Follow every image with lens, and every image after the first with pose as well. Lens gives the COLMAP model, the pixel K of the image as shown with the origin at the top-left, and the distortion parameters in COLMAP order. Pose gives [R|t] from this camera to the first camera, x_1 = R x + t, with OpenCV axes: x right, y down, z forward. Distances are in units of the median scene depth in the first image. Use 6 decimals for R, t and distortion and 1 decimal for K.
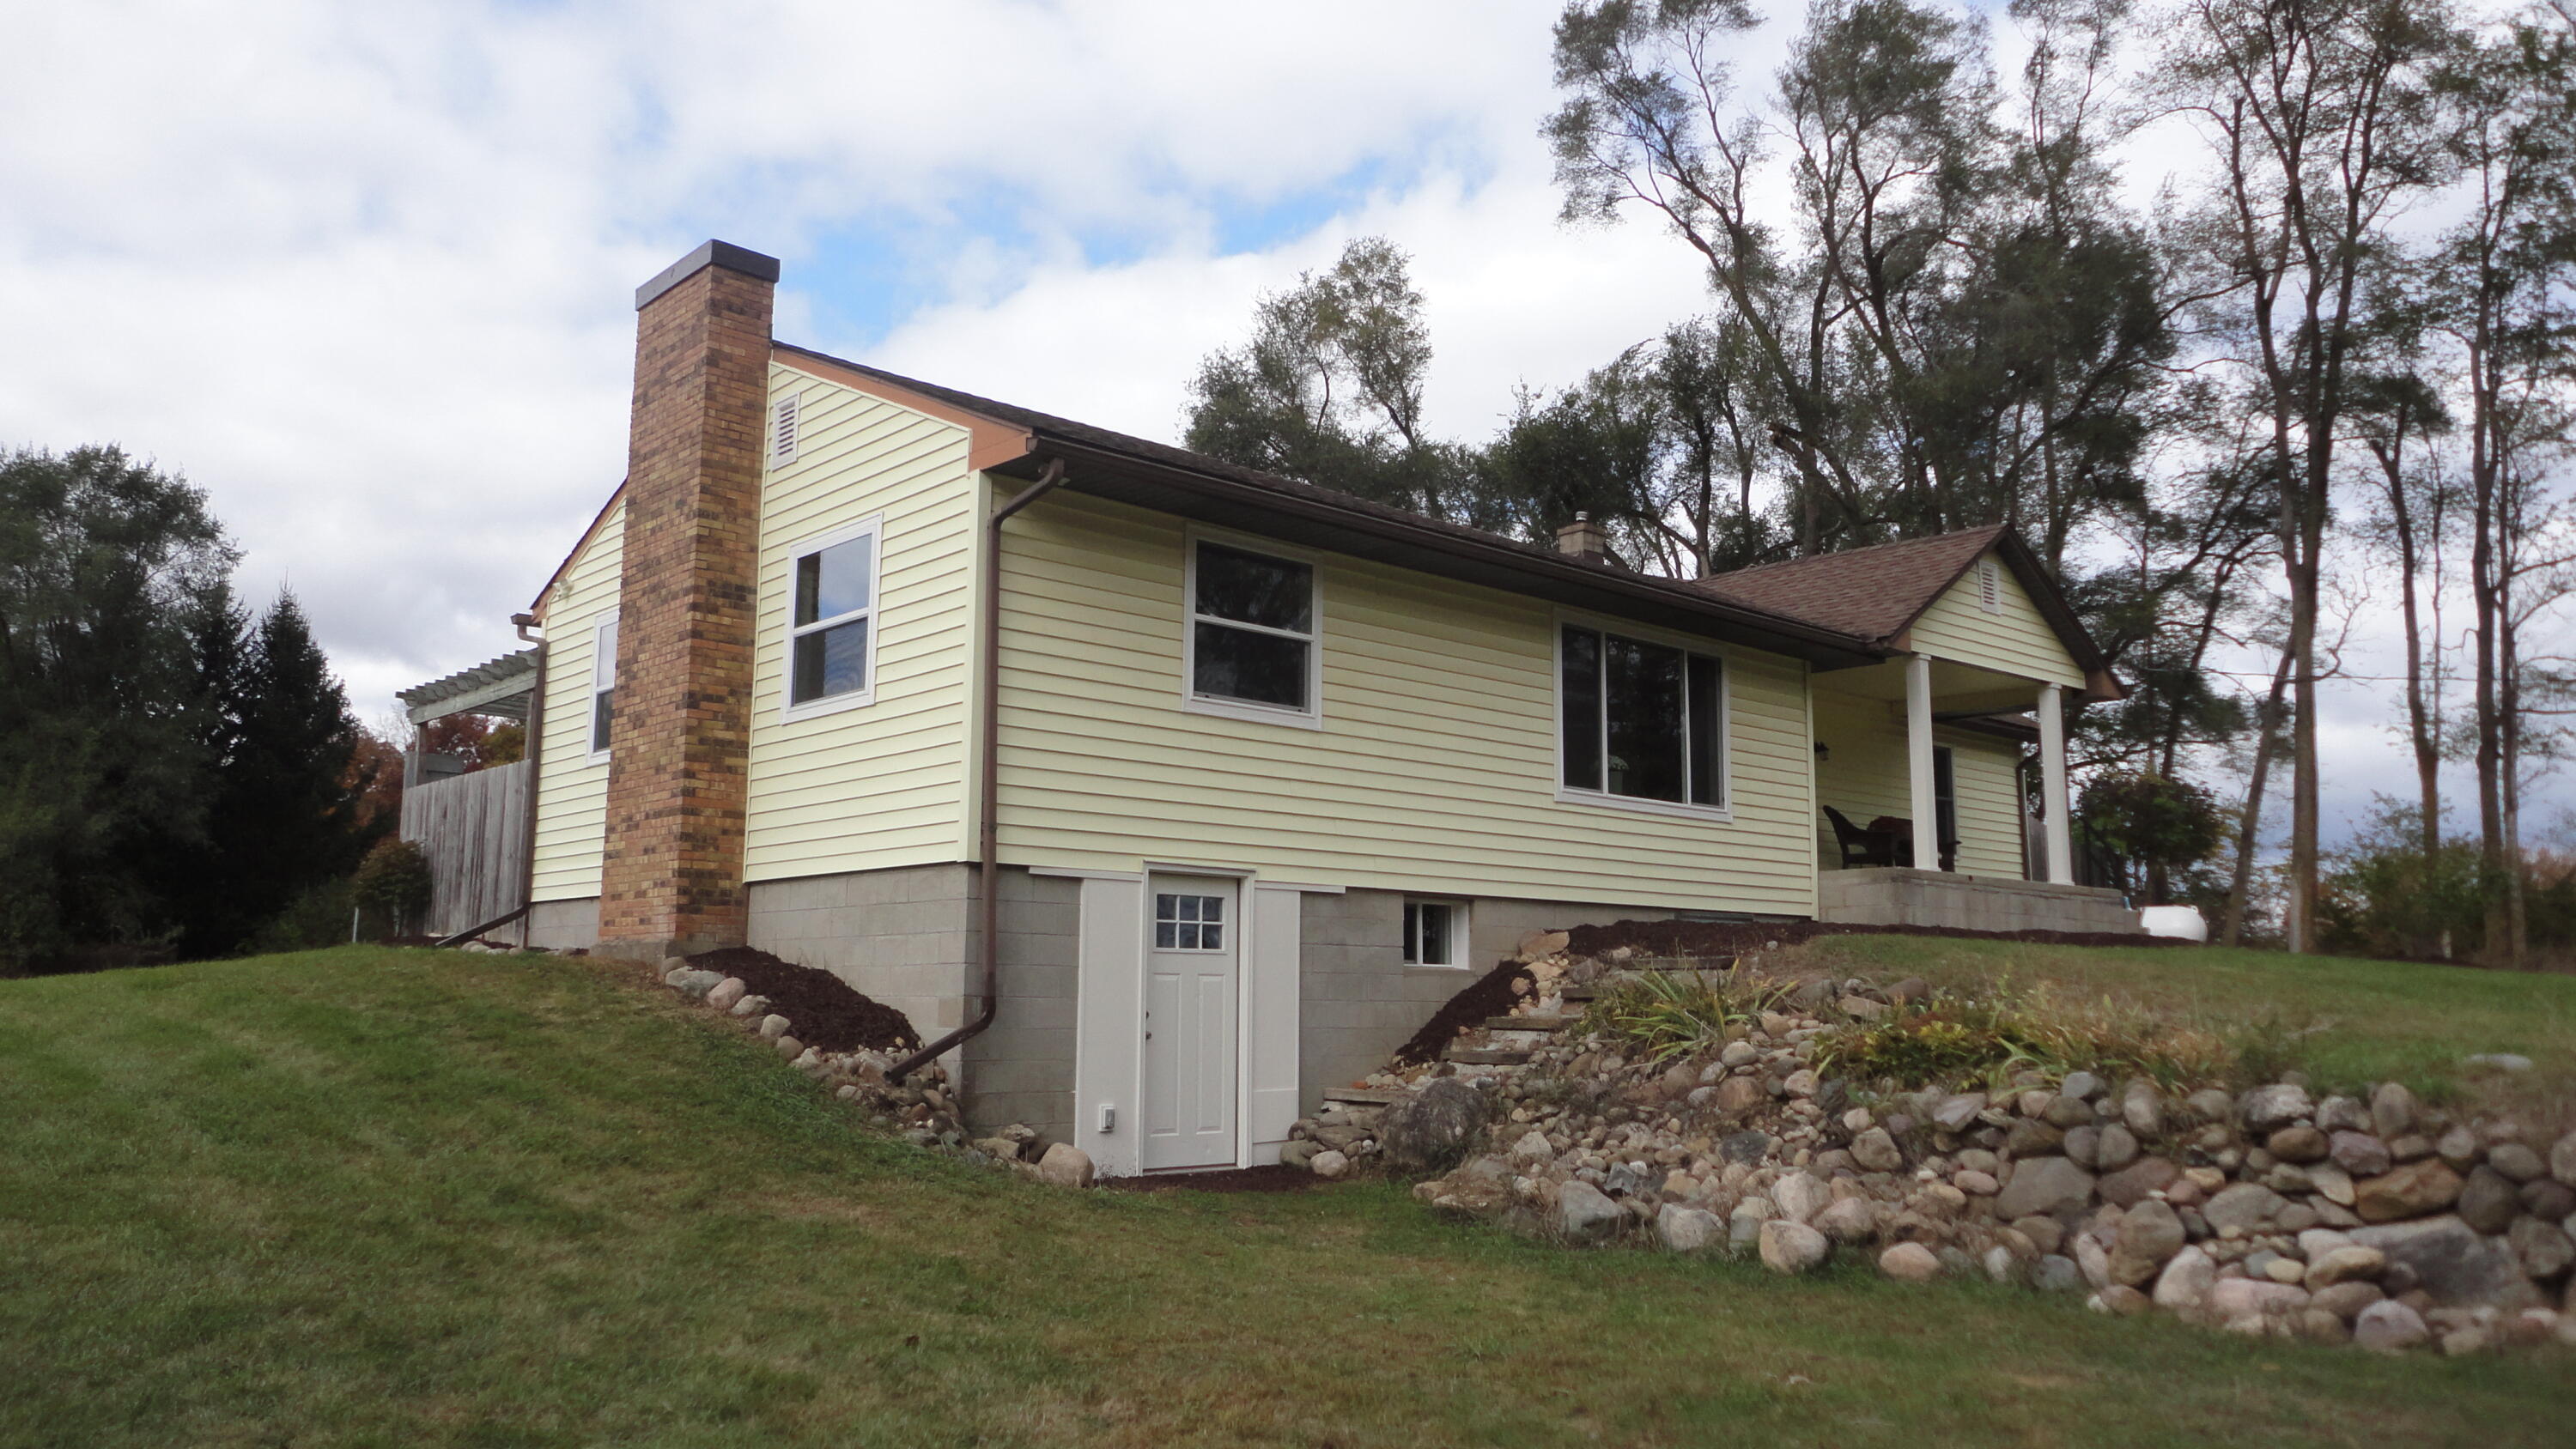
lens RADIAL K [[1874.5, 0, 1288.0], [0, 1874.5, 724.5], [0, 0, 1]] dist [-0.010803, -0.002667]
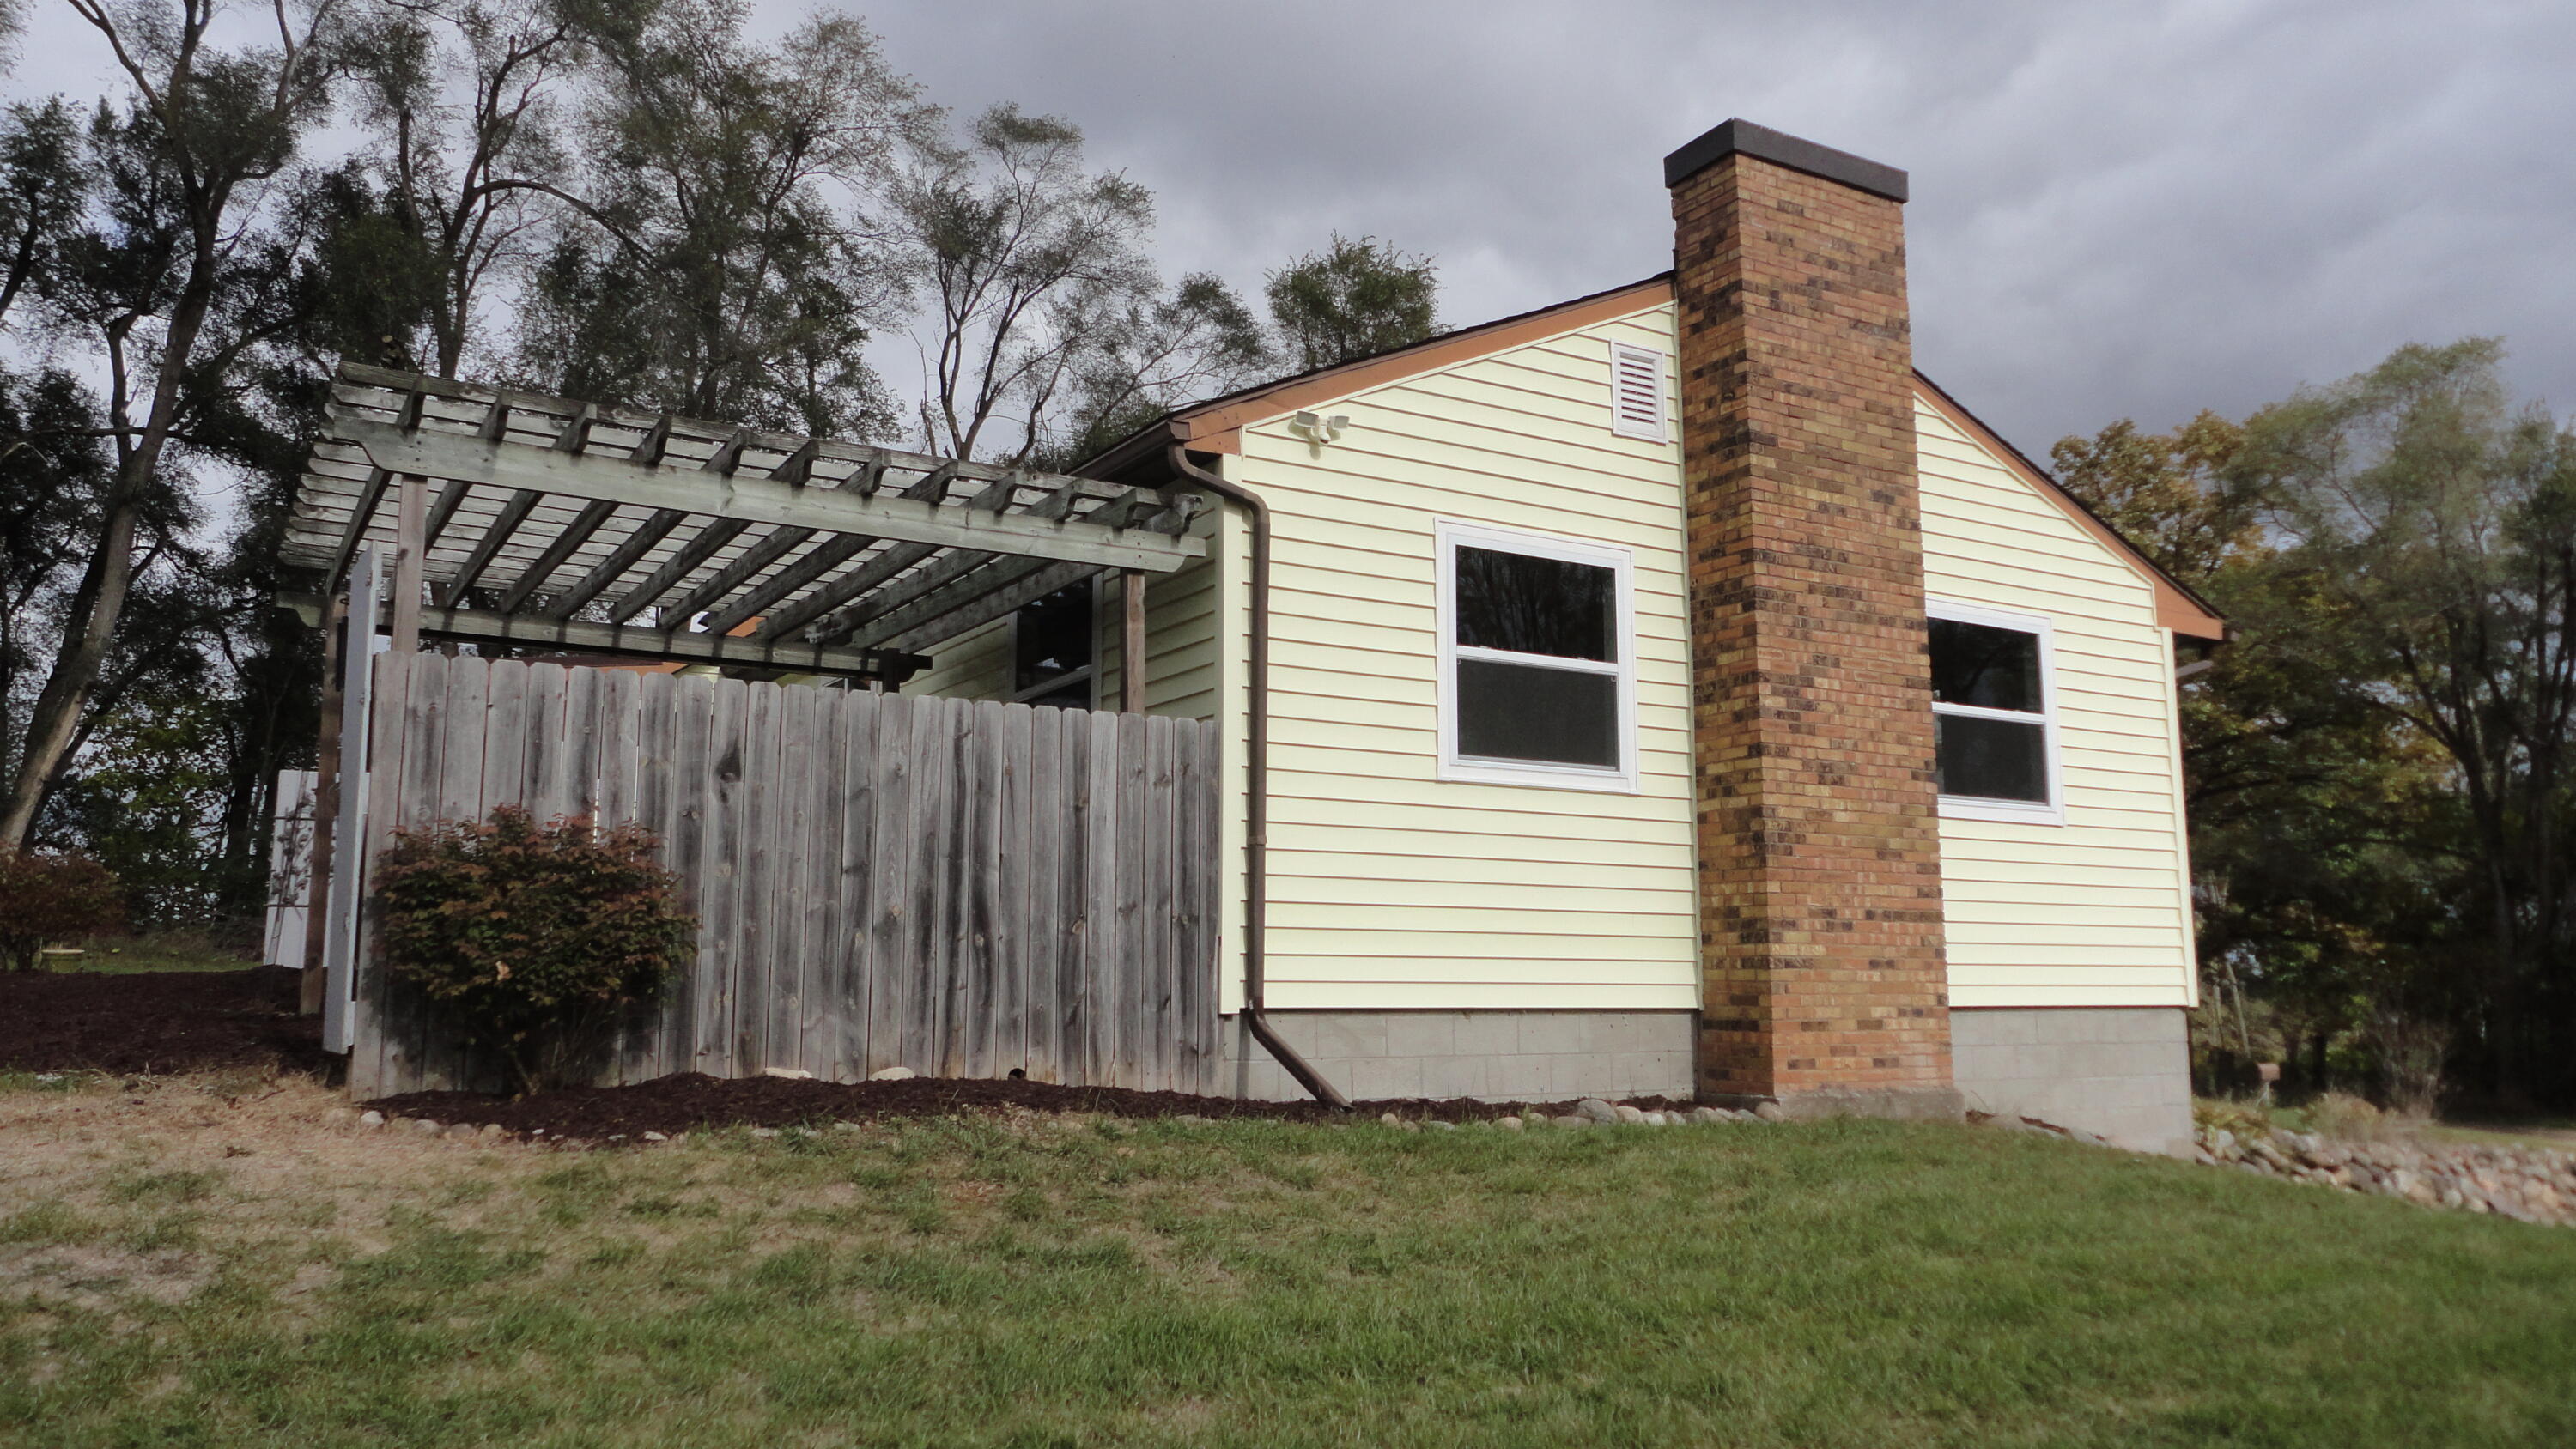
lens RADIAL K [[1874.5, 0, 1288.0], [0, 1874.5, 724.5], [0, 0, 1]] dist [-0.010803, -0.002667]
pose [[0.209320, 0.137378, 0.968149, -1.183222], [-0.143293, 0.983703, -0.108604, 0.093906], [-0.967291, -0.115996, 0.225594, 1.145267]]
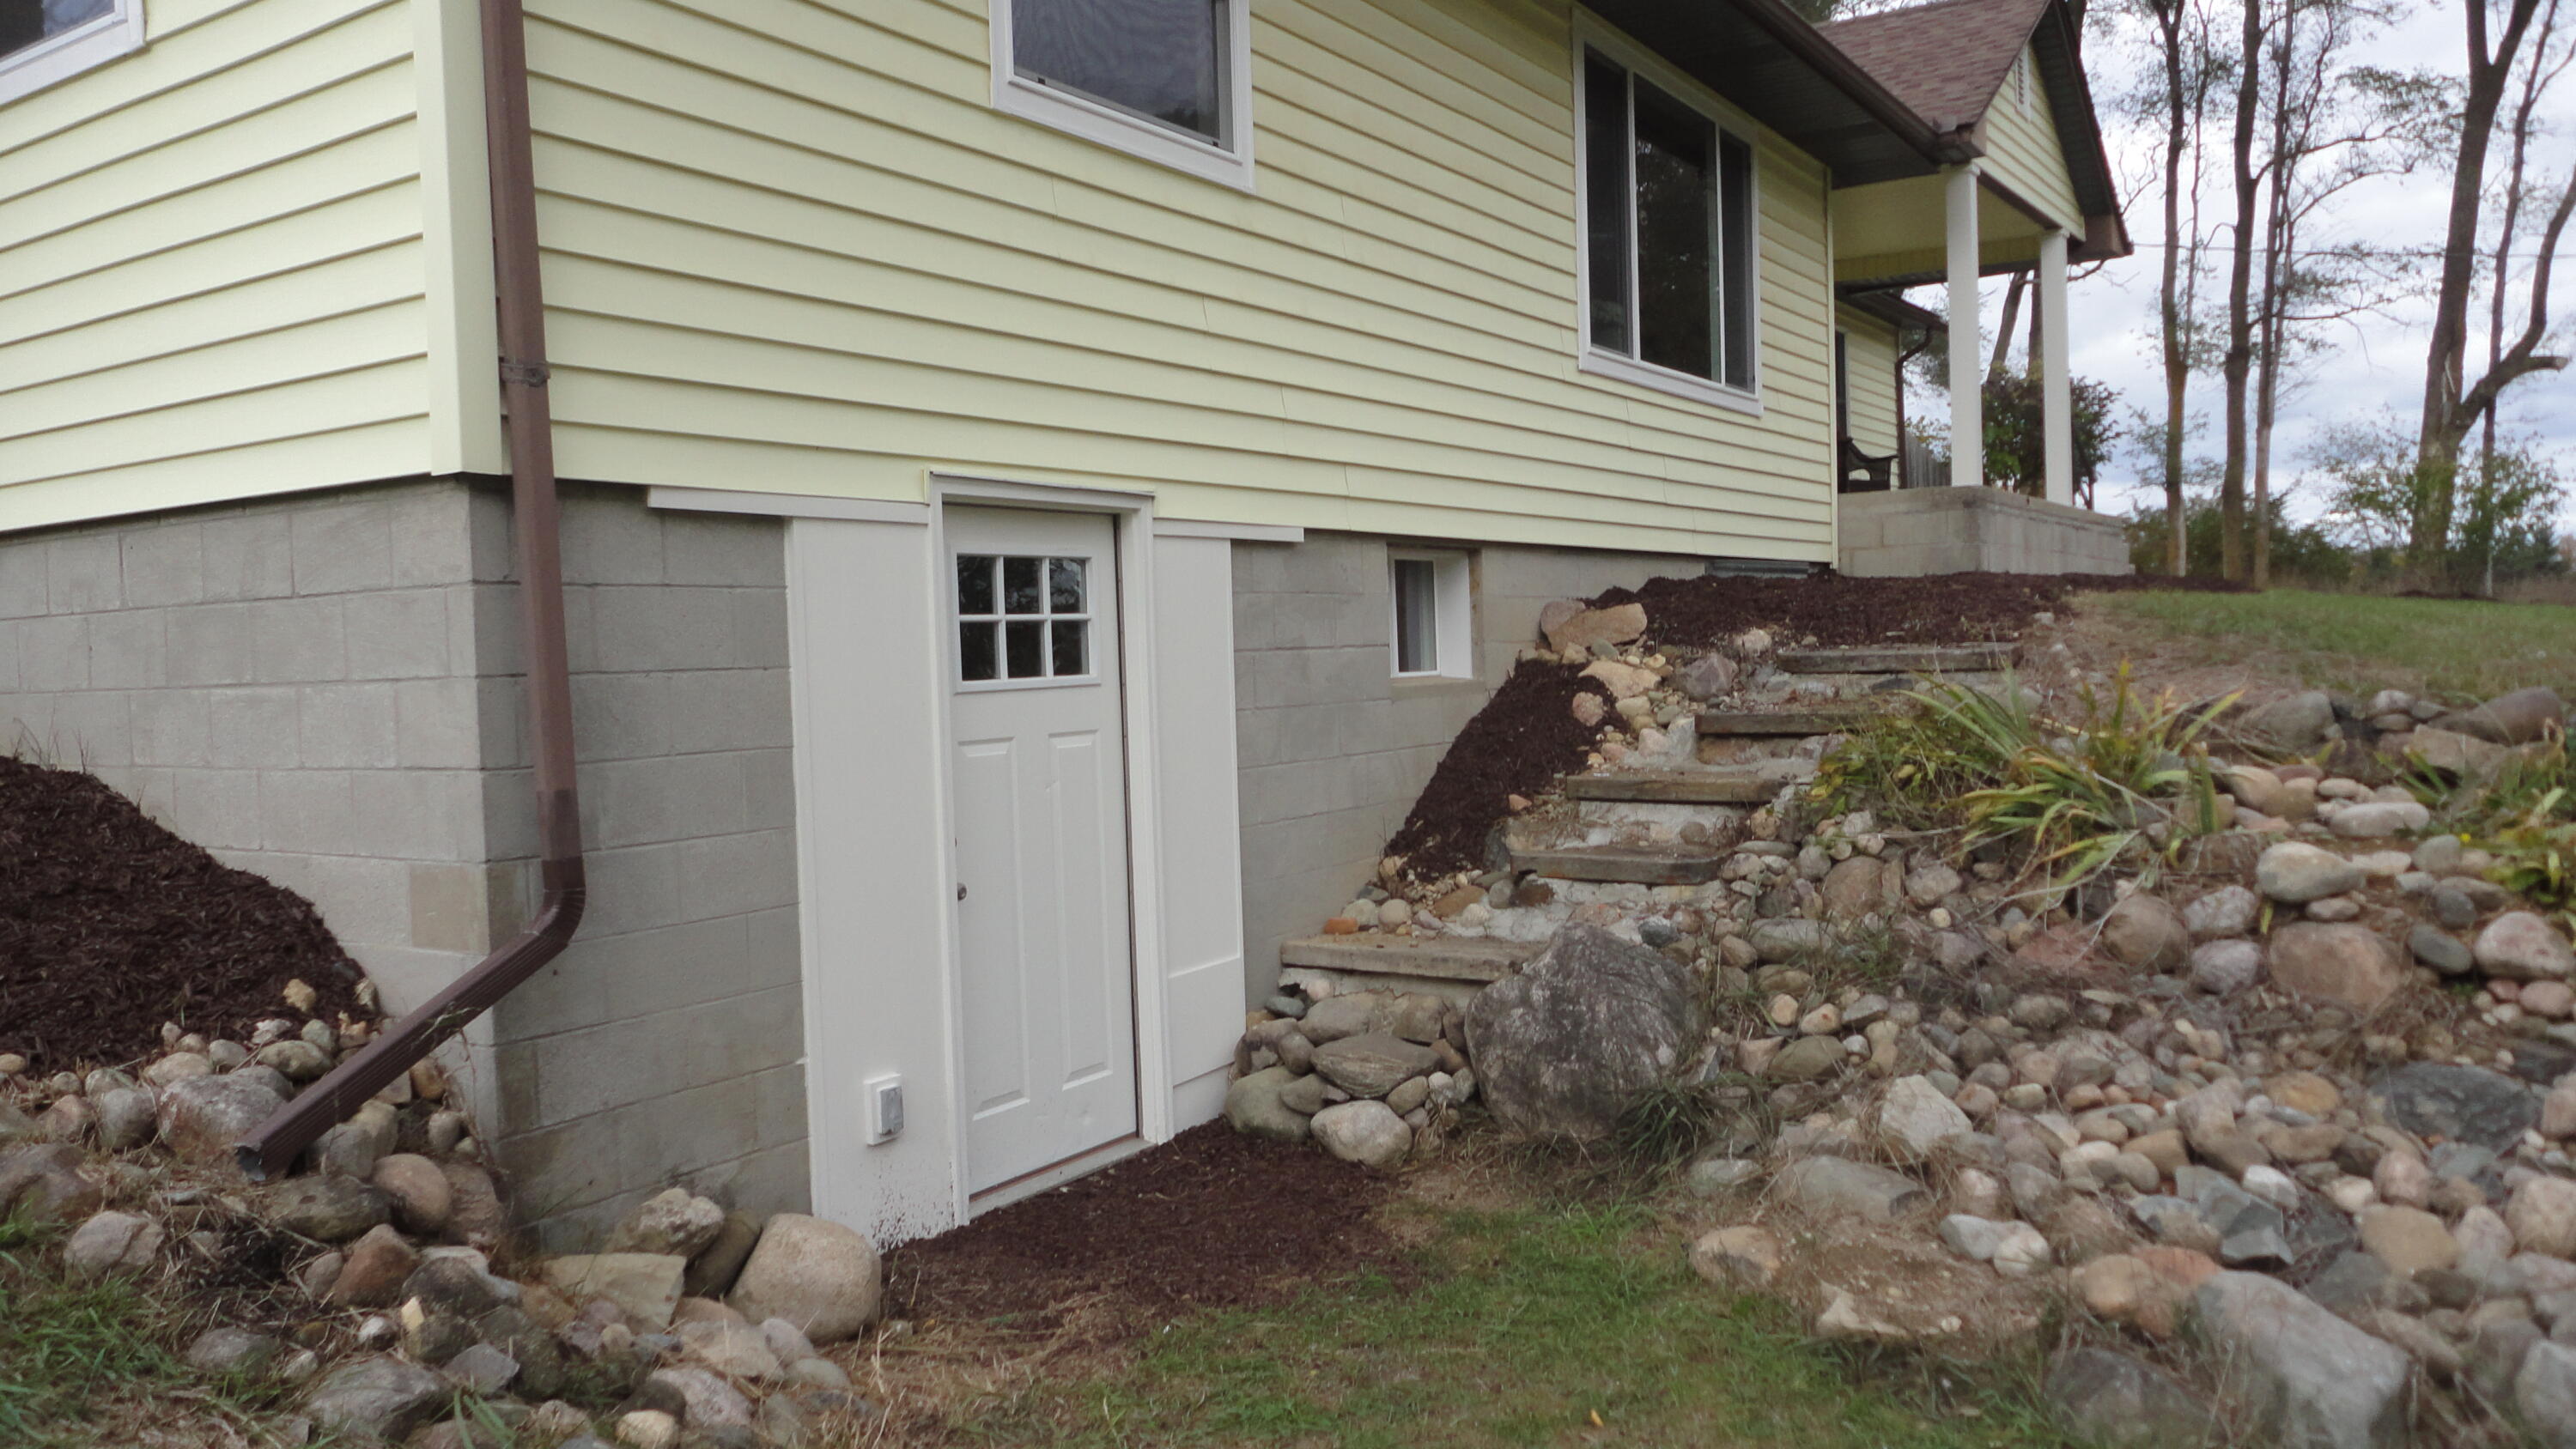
lens RADIAL K [[1874.5, 0, 1288.0], [0, 1874.5, 724.5], [0, 0, 1]] dist [-0.010803, -0.002667]
pose [[0.968069, -0.046849, 0.246266, -0.102254], [0.000175, 0.982508, 0.186221, 0.049986], [-0.250682, -0.180231, 0.951144, 0.575665]]
